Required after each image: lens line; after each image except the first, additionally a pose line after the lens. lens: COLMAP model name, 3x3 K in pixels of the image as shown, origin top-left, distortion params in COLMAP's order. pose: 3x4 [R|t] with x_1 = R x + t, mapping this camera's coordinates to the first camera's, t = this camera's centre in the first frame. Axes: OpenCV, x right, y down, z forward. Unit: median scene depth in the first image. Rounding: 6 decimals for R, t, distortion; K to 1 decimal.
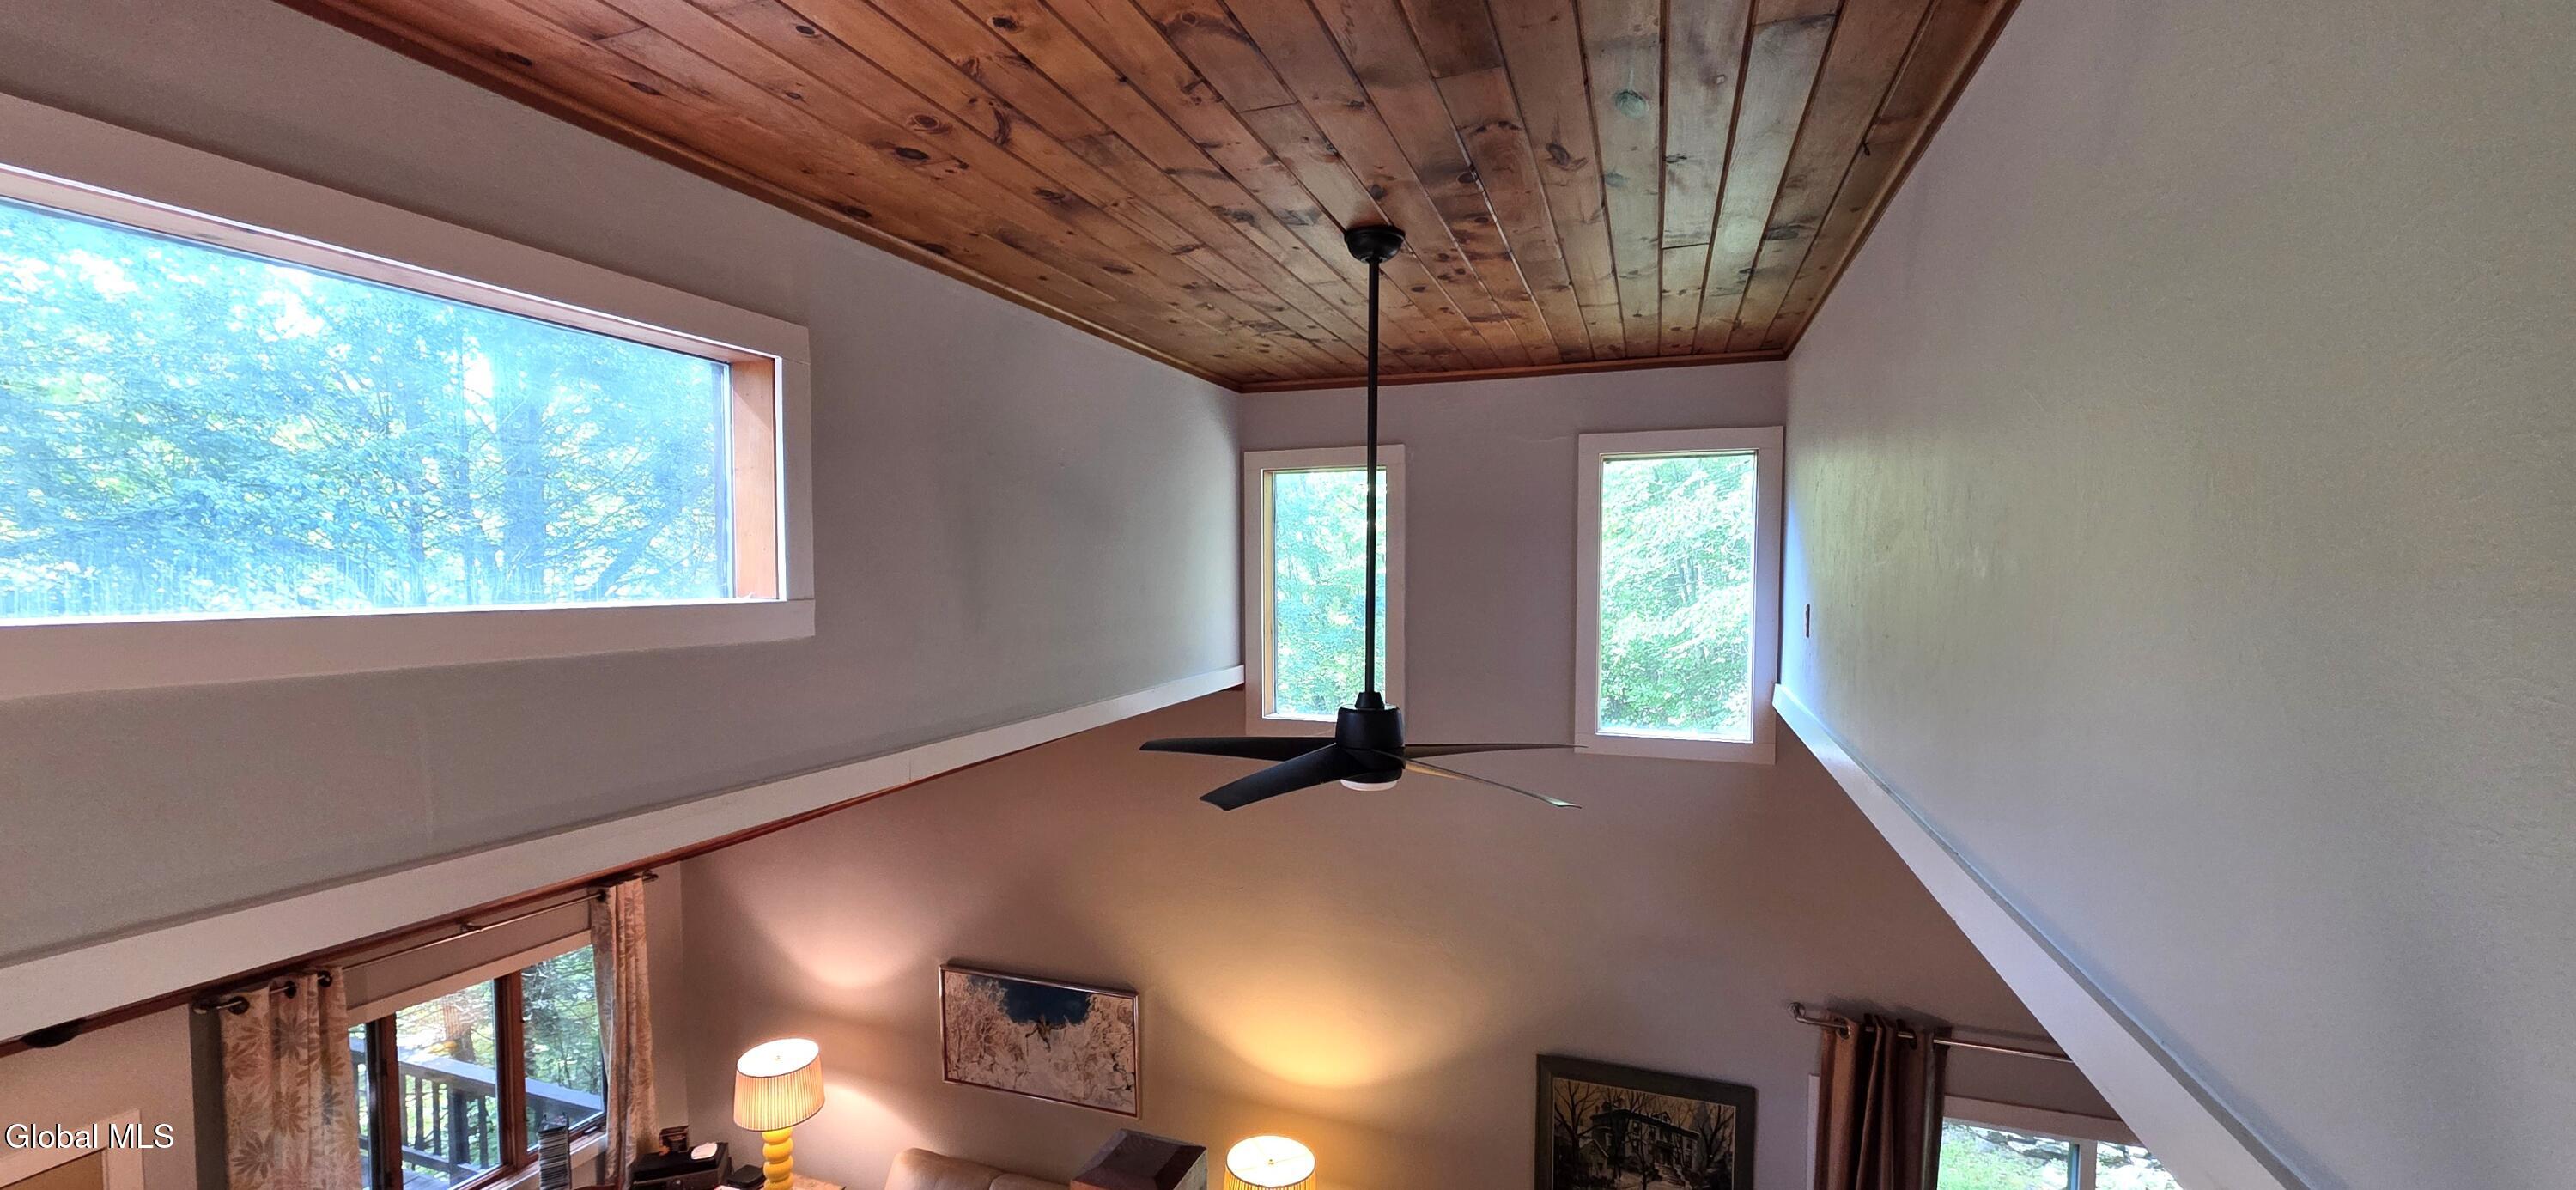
lens RADIAL K [[1023.4, 0, 1277.4], [0, 1023.4, 622.5], [0, 0, 1]] dist [0.002635, -0.001730]
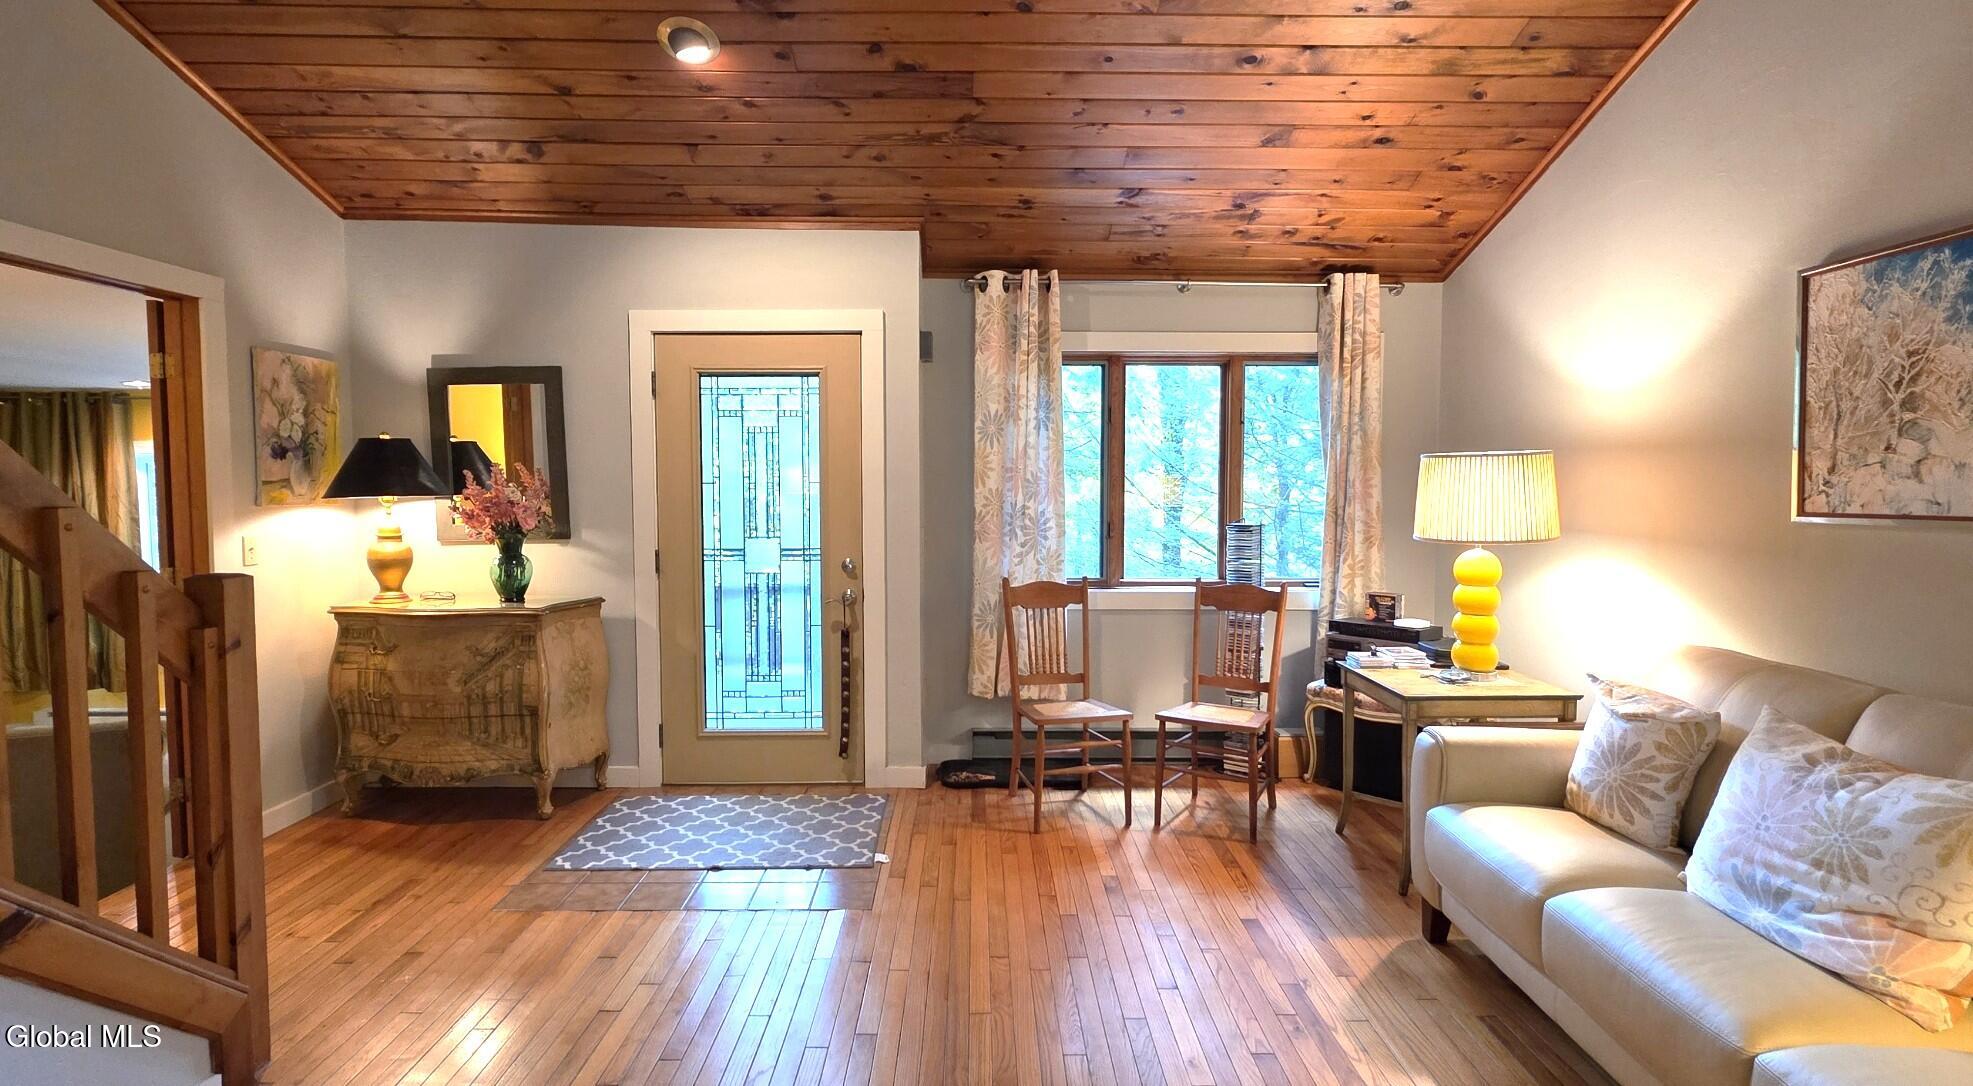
lens RADIAL K [[942.3, 0, 984.3], [0, 942.3, 533.1], [0, 0, 1]] dist [0.004542, 0.001047]
pose [[0.351081, 0.044464, -0.935289, -0.049711], [-0.045733, 0.998494, 0.030302, 0.489944], [0.935228, 0.032135, 0.352585, 0.527867]]
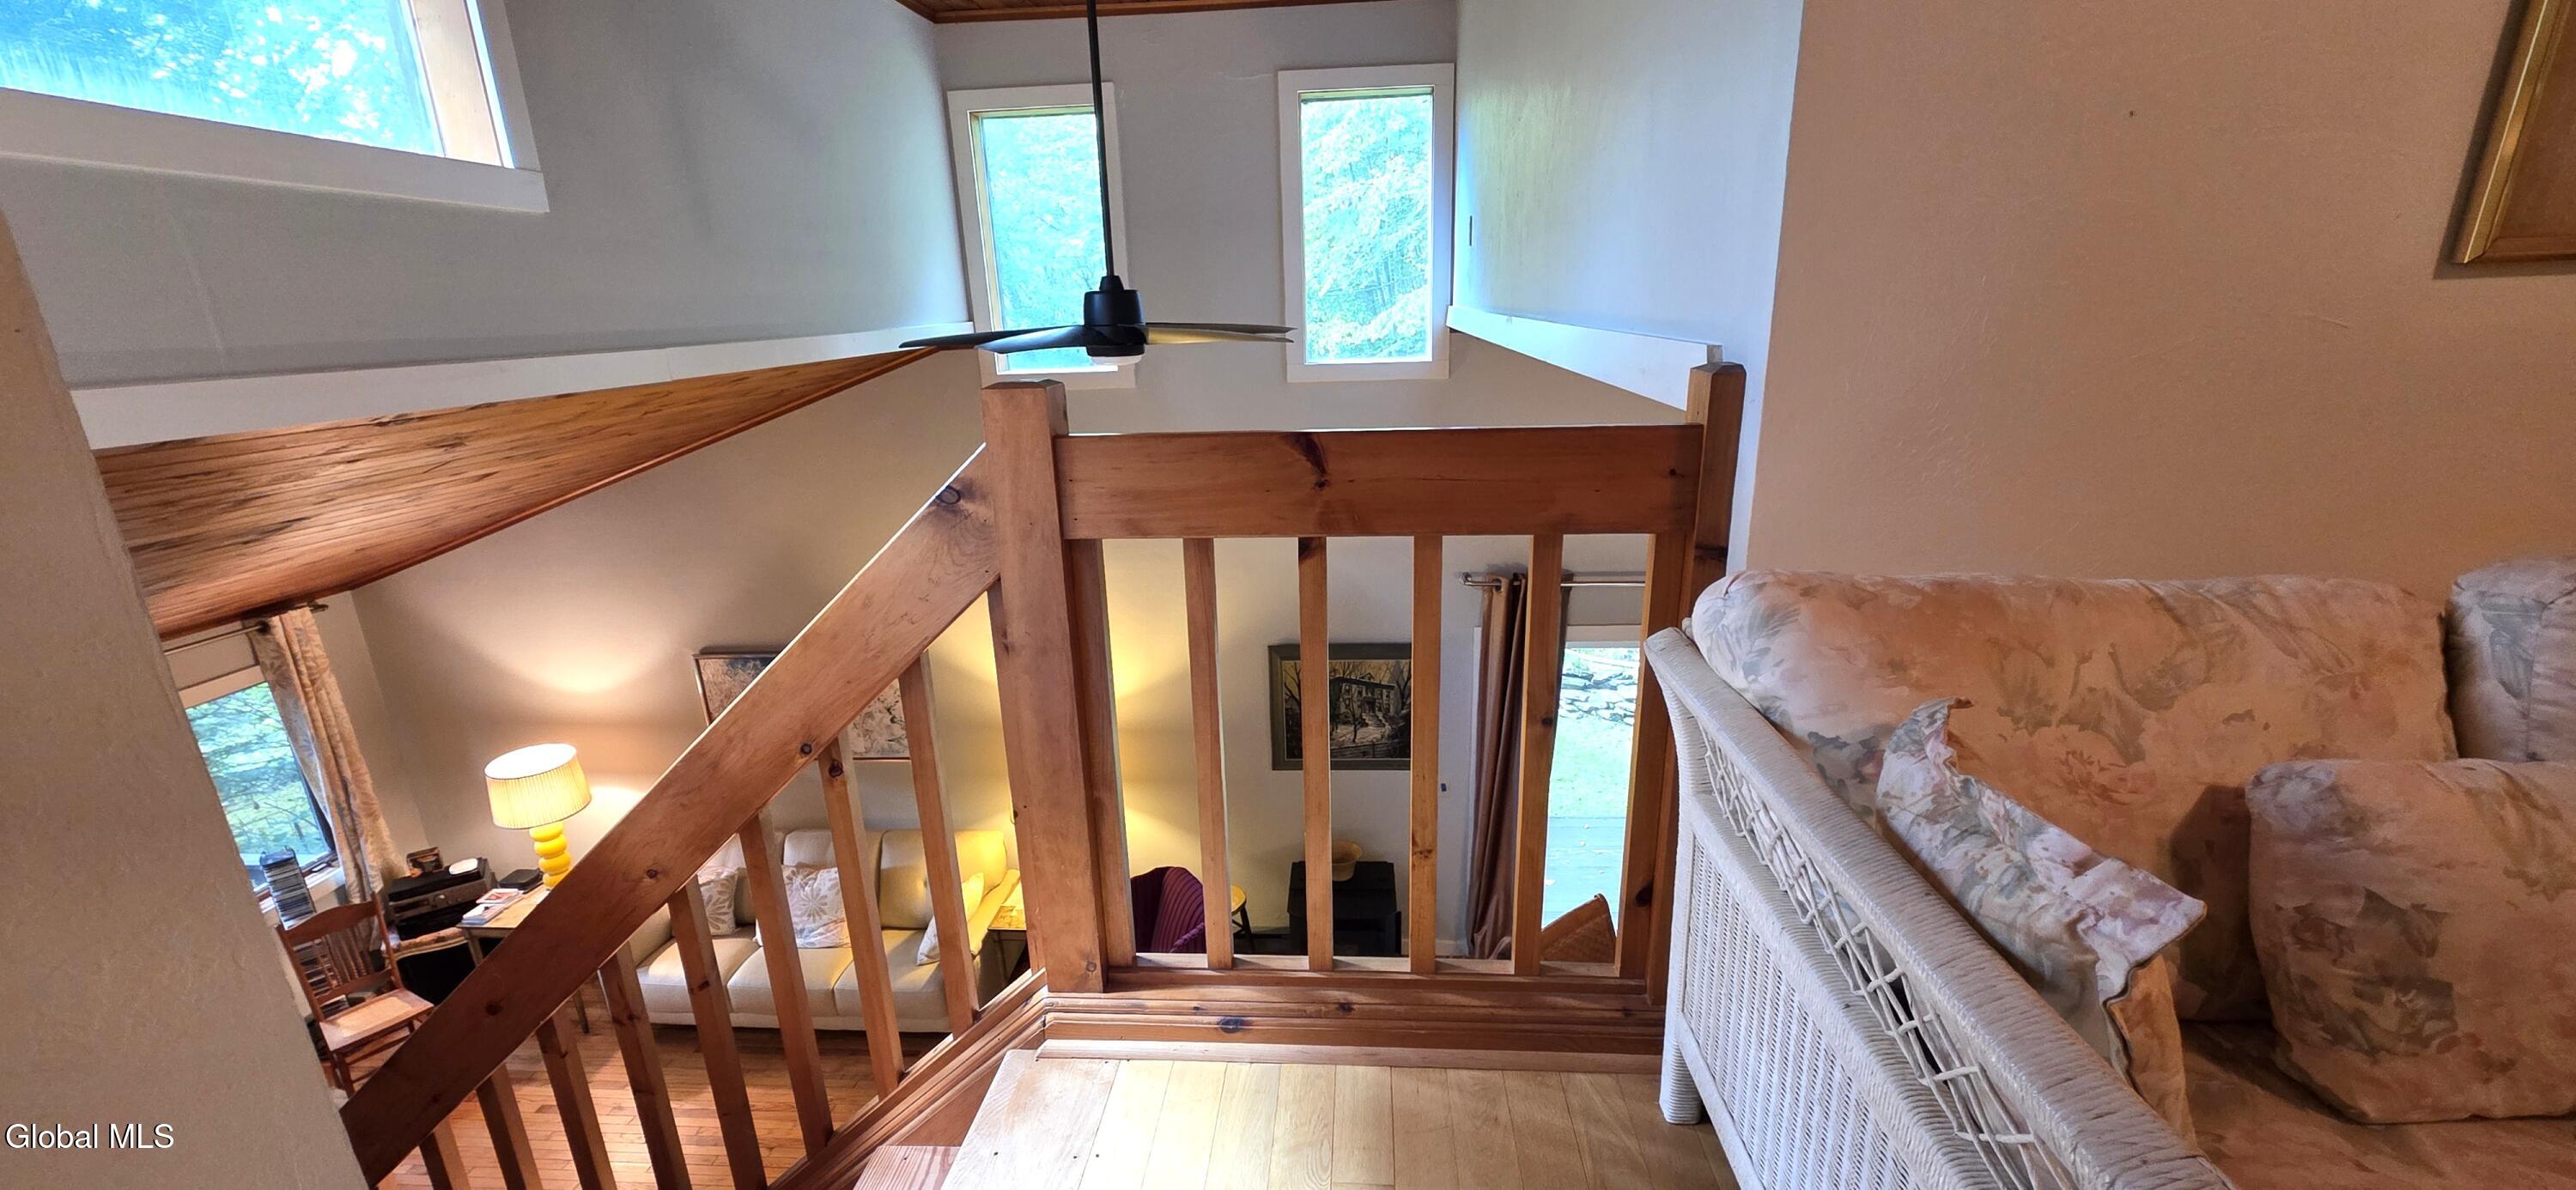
lens RADIAL K [[1023.4, 0, 1277.4], [0, 1023.4, 622.5], [0, 0, 1]] dist [0.002635, -0.001730]
pose [[0.960402, -0.111419, 0.255369, -0.032921], [0.045815, 0.967236, 0.249712, 0.084064], [-0.274825, -0.228124, 0.934040, -0.097153]]
